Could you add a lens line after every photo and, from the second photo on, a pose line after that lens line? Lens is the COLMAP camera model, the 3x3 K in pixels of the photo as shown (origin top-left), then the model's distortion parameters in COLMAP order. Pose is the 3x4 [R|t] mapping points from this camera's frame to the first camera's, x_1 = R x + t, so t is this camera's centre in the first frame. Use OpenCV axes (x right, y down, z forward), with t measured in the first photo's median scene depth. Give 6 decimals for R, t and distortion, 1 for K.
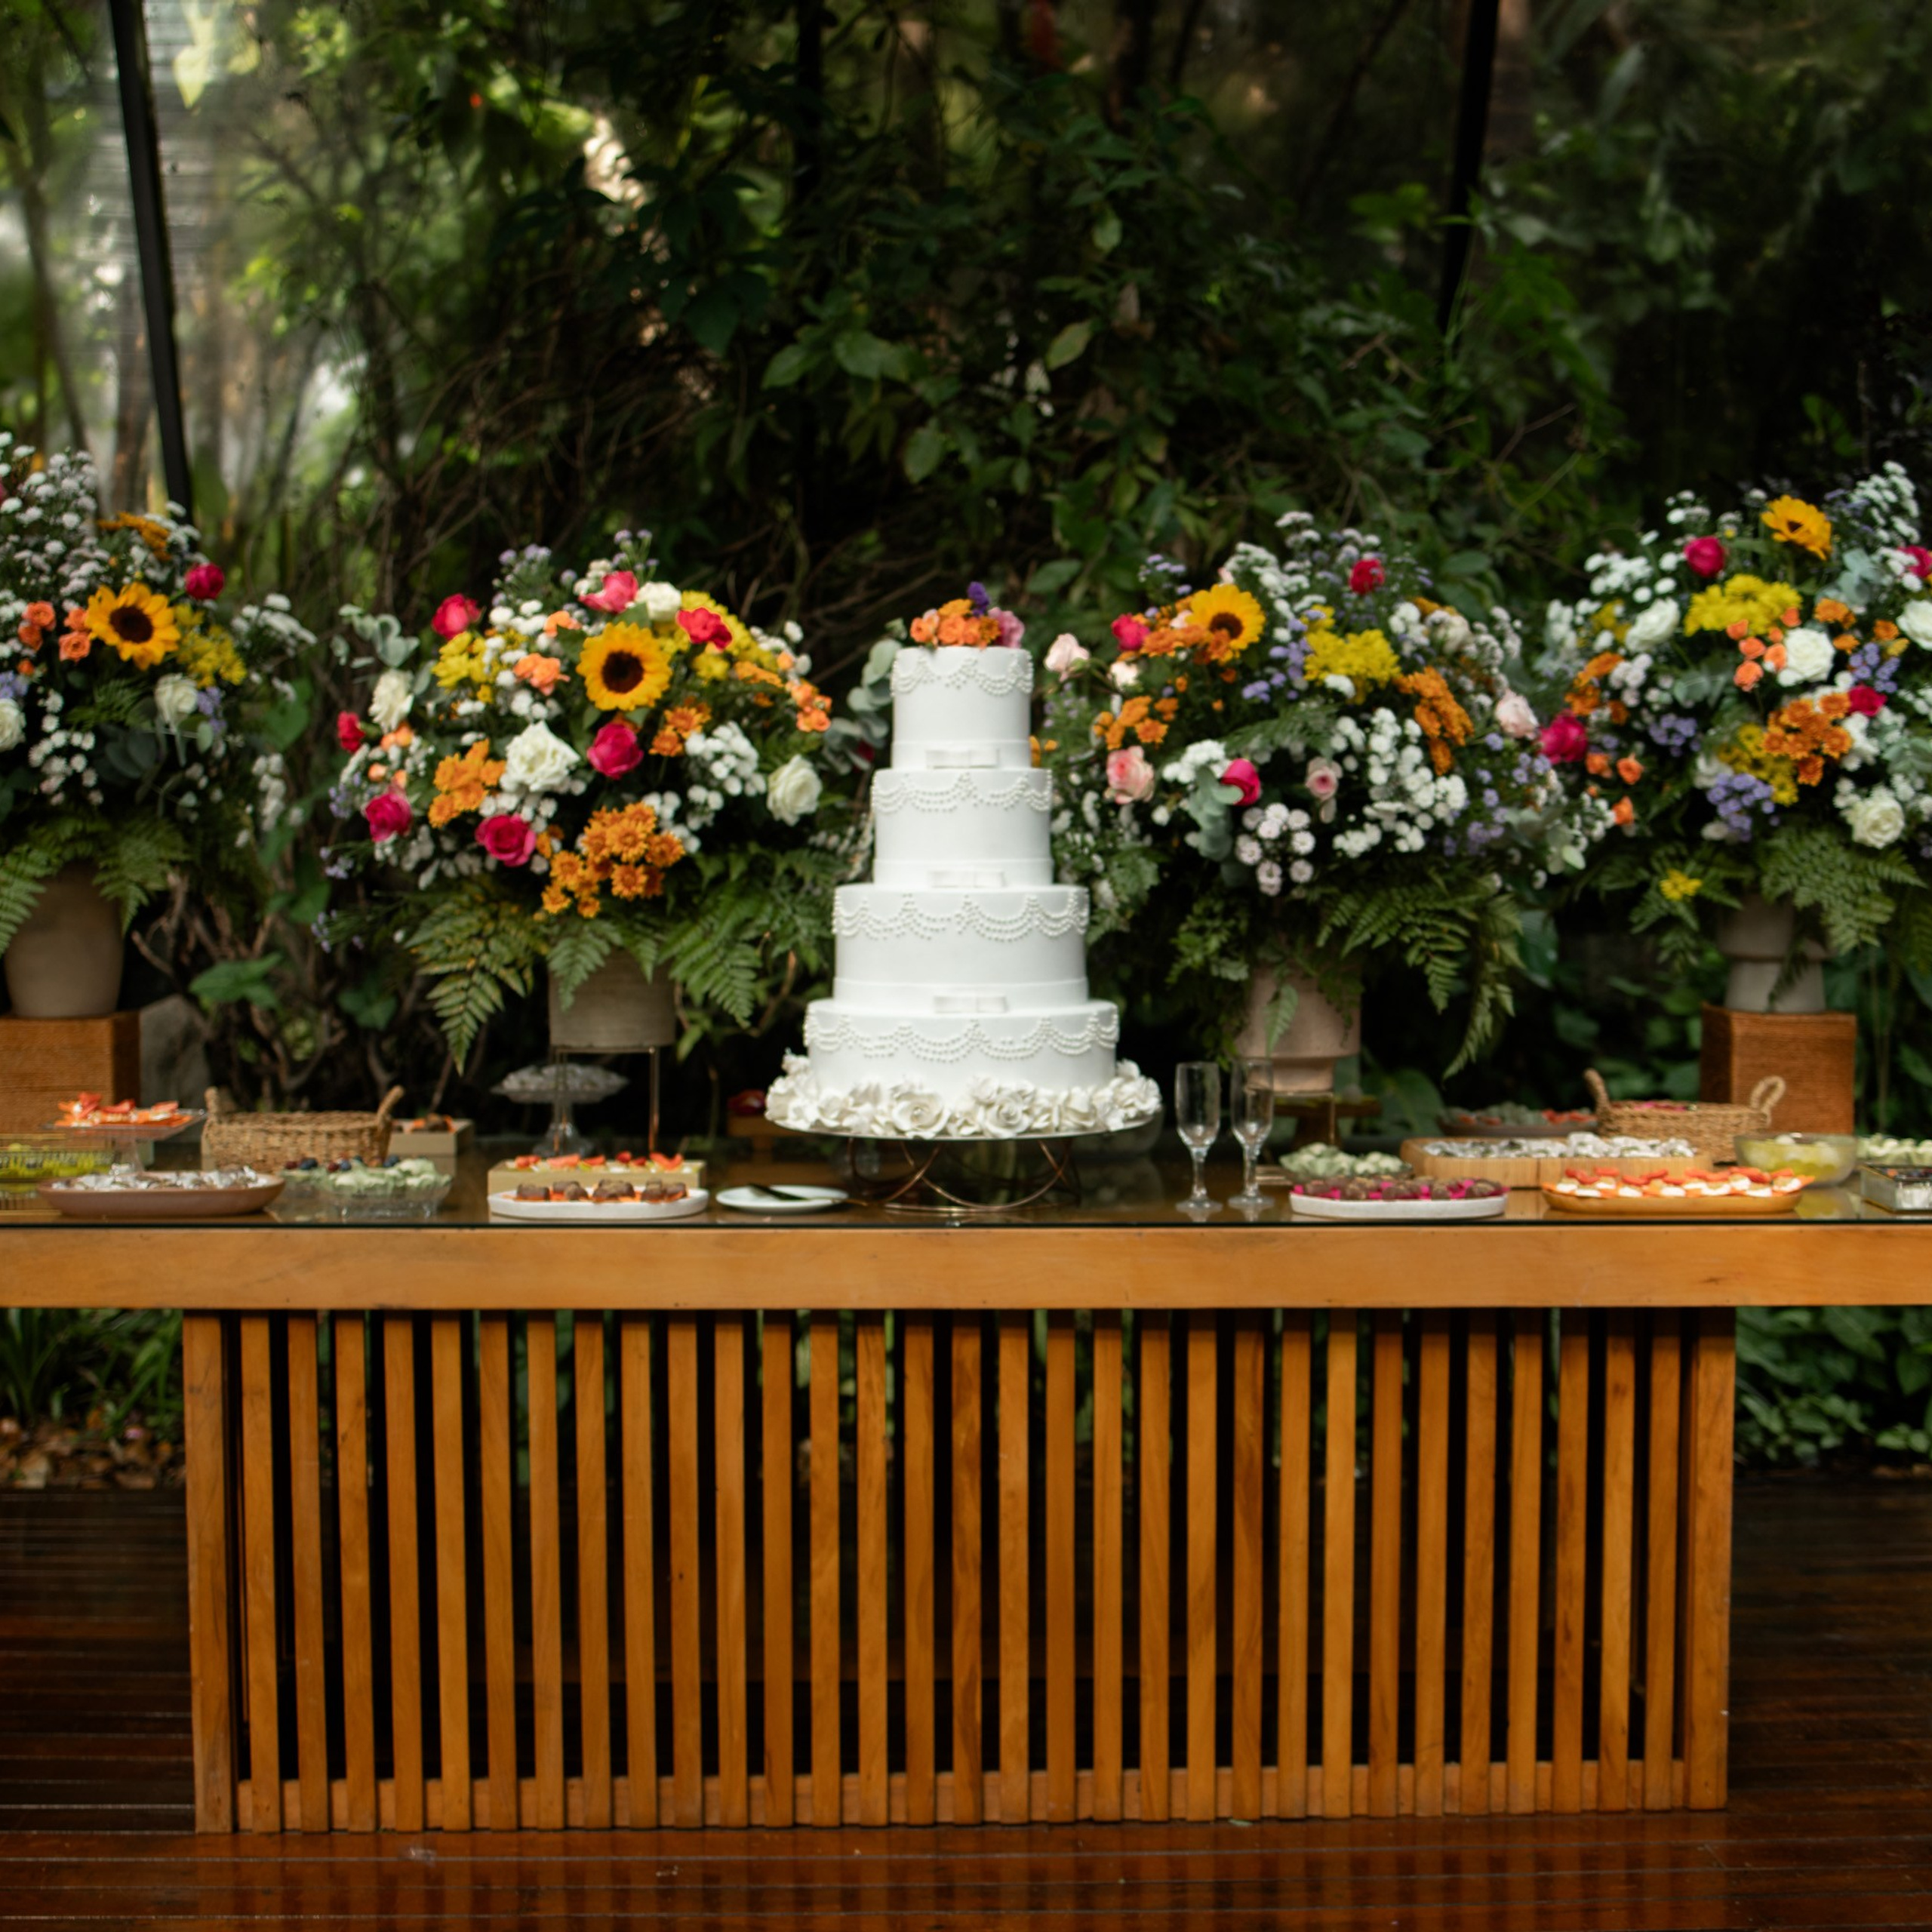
lens RADIAL K [[3173.1, 0, 966.0], [0, 3173.1, 966.0], [0, 0, 1]] dist [-0.028541, 0.004930]
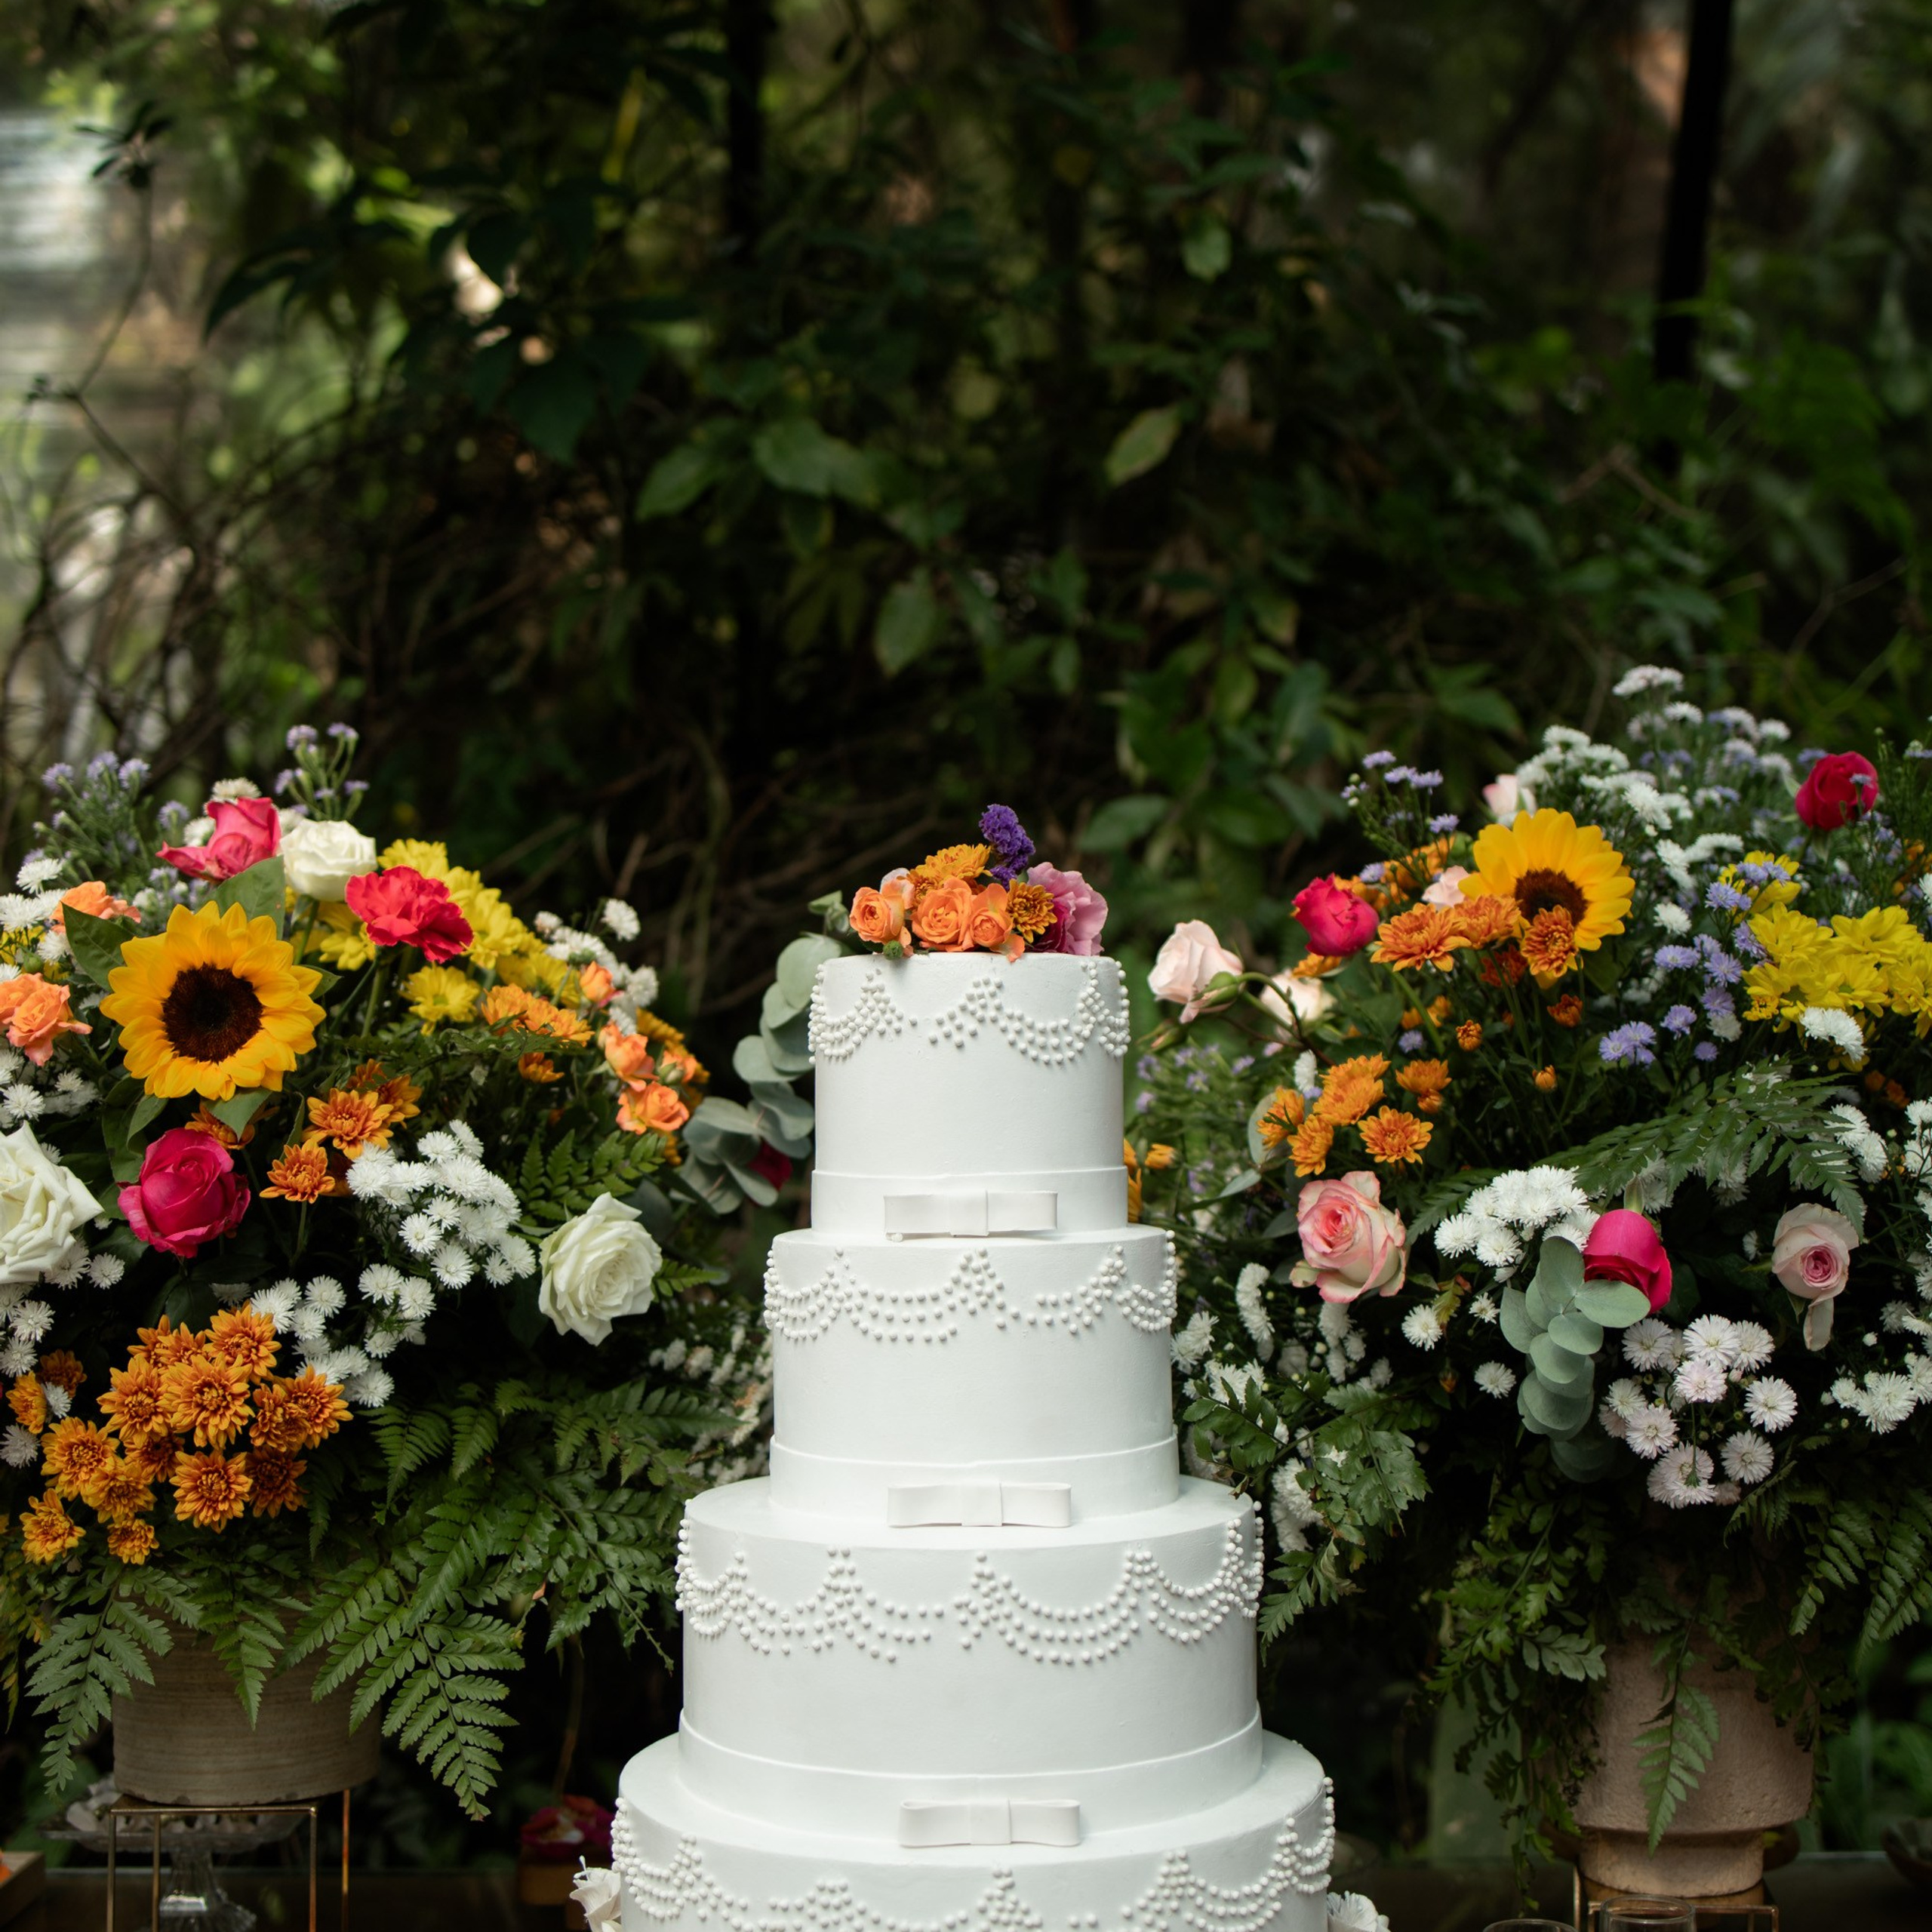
lens RADIAL K [[4373.4, 0, 796.2], [0, 4373.4, 963.8], [0, 0, 1]] dist [-0.347562, 0.549523]
pose [[0.999090, -0.008310, -0.041831, 0.000210], [0.004337, 0.995547, -0.094171, -0.040904], [0.042427, 0.093904, 0.994677, 0.386639]]
